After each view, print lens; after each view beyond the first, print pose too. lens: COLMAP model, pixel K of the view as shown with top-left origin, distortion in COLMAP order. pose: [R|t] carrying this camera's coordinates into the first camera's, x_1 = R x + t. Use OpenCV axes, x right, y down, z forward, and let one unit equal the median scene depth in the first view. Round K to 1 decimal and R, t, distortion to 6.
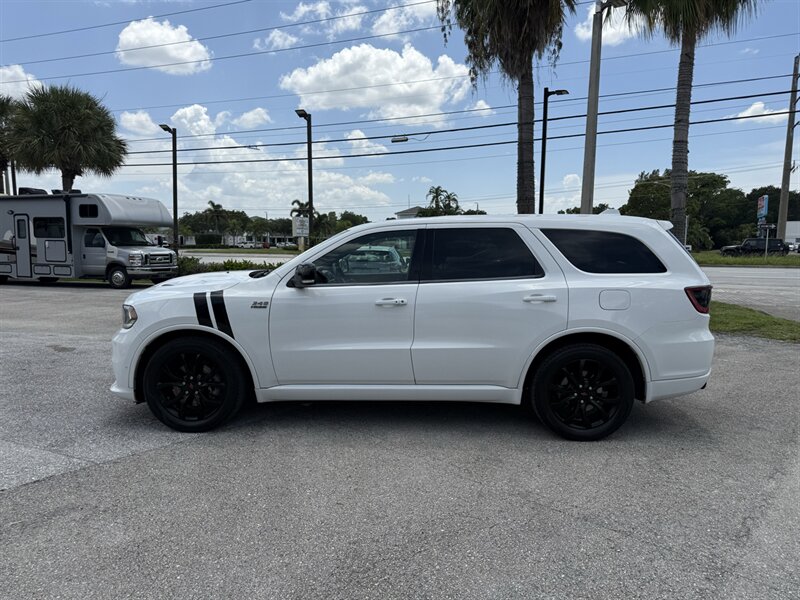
lens RADIAL K [[597.1, 0, 400.6], [0, 597.1, 302.7], [0, 0, 1]] dist [0.005868, -0.004632]
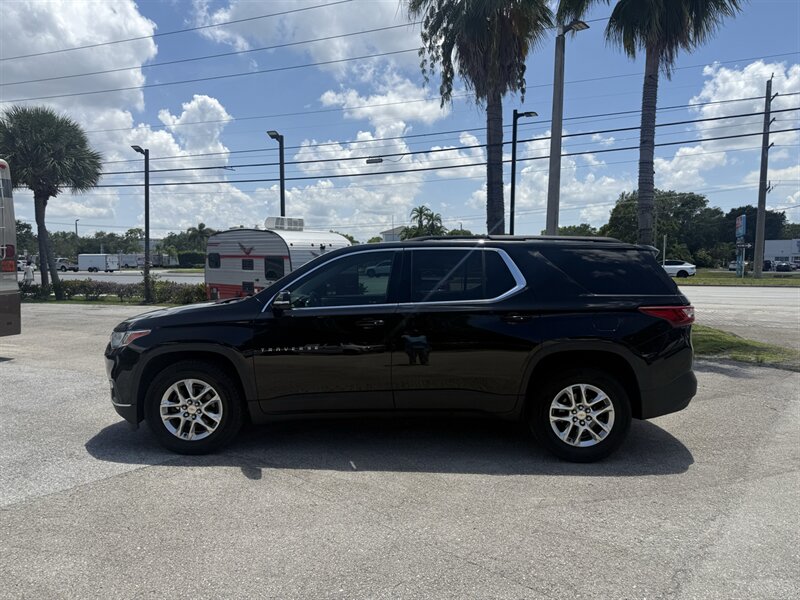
lens RADIAL K [[591.5, 0, 400.4], [0, 591.5, 299.0], [0, 0, 1]] dist [0.007988, -0.004612]
pose [[0.999877, -0.003231, 0.015369, 0.031353], [0.003790, 0.999329, -0.036442, -0.005690], [-0.015241, 0.036496, 0.999218, 0.018382]]
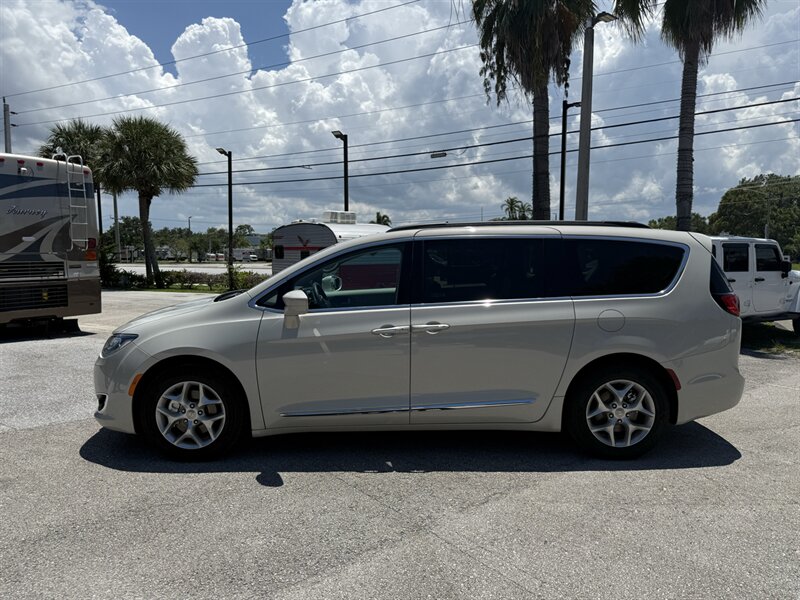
lens RADIAL K [[597.9, 0, 410.1], [0, 597.9, 300.1], [0, 0, 1]] dist [0.054294, -0.071490]
pose [[0.988371, 0.004943, -0.151981, 0.131244], [-0.008872, 0.999643, -0.025184, 0.005507], [0.151803, 0.026239, 0.988062, -0.035458]]
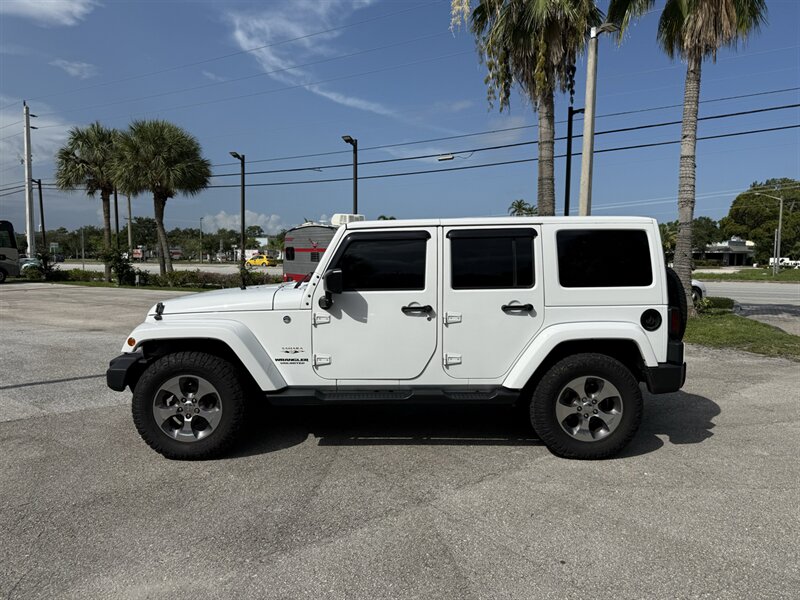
lens RADIAL K [[599.3, 0, 400.1], [0, 599.3, 300.6], [0, 0, 1]] dist [0.073616, -0.099782]
pose [[0.983537, 0.014654, -0.180111, 0.137124], [-0.019861, 0.999434, -0.027140, 0.007855], [0.179611, 0.030271, 0.983272, -0.064127]]
